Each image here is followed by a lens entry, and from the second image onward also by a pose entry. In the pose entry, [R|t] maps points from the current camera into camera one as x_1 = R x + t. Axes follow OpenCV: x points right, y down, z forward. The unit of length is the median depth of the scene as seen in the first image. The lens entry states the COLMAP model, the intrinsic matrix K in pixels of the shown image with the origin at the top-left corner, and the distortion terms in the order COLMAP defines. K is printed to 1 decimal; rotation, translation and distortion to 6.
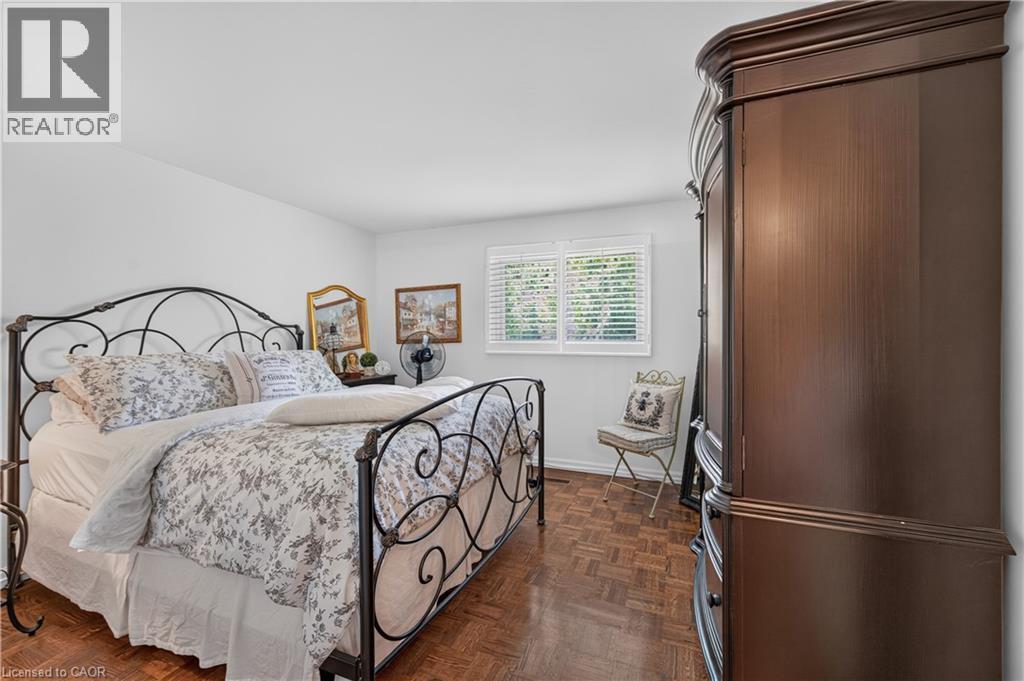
lens RADIAL K [[407.4, 0, 498.4], [0, 407.4, 330.4], [0, 0, 1]] dist [0.000047, -0.000040]
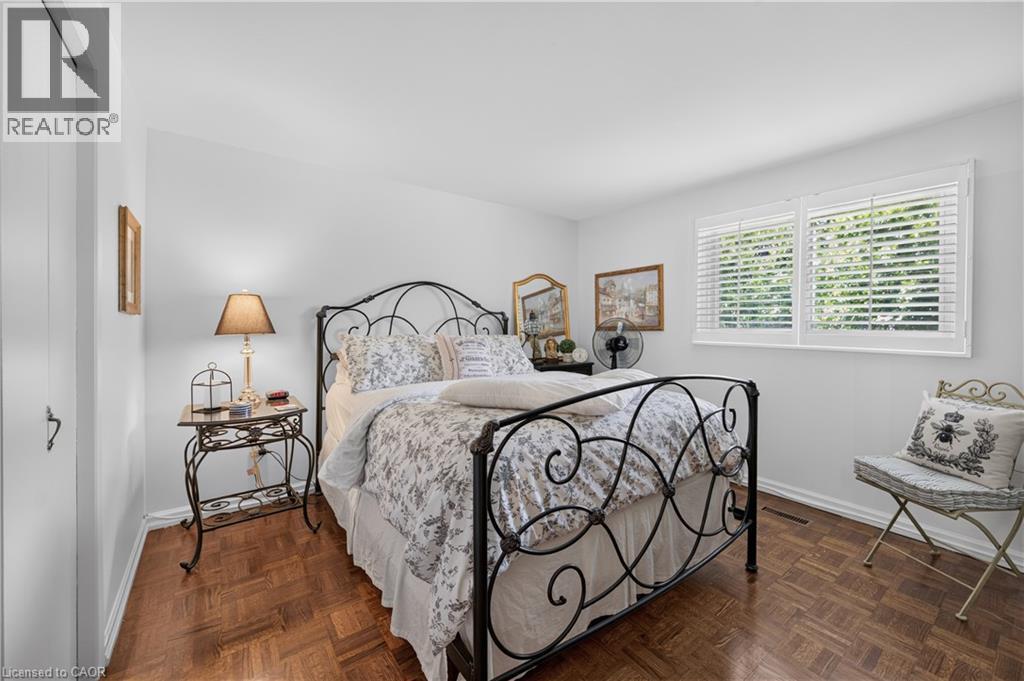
lens RADIAL K [[406.4, 0, 486.2], [0, 406.4, 321.3], [0, 0, 1]] dist [0.000327, -0.000217]
pose [[0.855548, 0.005820, -0.517691, 0.071892], [-0.001595, 0.999962, 0.008606, 0.005329], [0.517721, -0.006537, 0.855525, 0.098058]]
